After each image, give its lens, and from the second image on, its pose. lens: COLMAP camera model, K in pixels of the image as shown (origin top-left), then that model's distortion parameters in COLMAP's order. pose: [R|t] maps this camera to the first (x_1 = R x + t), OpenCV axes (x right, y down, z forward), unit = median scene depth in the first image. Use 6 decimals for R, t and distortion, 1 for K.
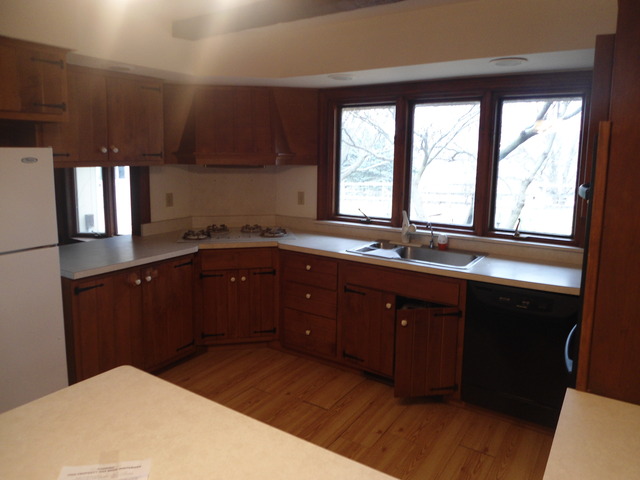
lens RADIAL K [[466.9, 0, 317.3], [0, 466.9, 216.0], [0, 0, 1]] dist [-0.009994, -0.006972]
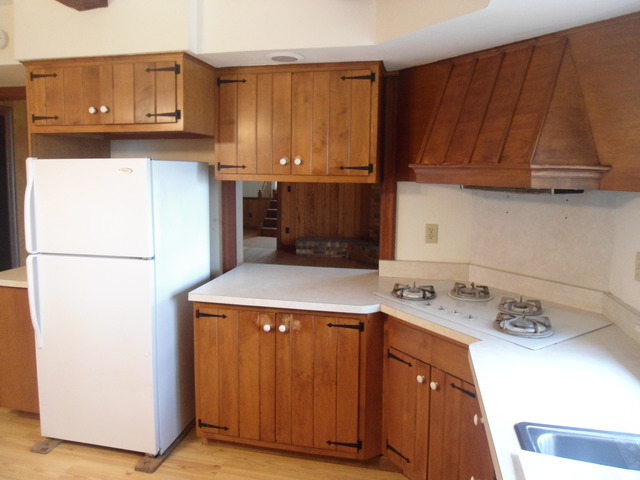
lens RADIAL K [[466.9, 0, 317.3], [0, 466.9, 216.0], [0, 0, 1]] dist [-0.009994, -0.006972]
pose [[0.352049, 0.086728, -0.931955, 0.320385], [-0.133937, 0.990119, 0.041545, -0.078477], [0.926349, 0.110198, 0.360186, 0.687250]]
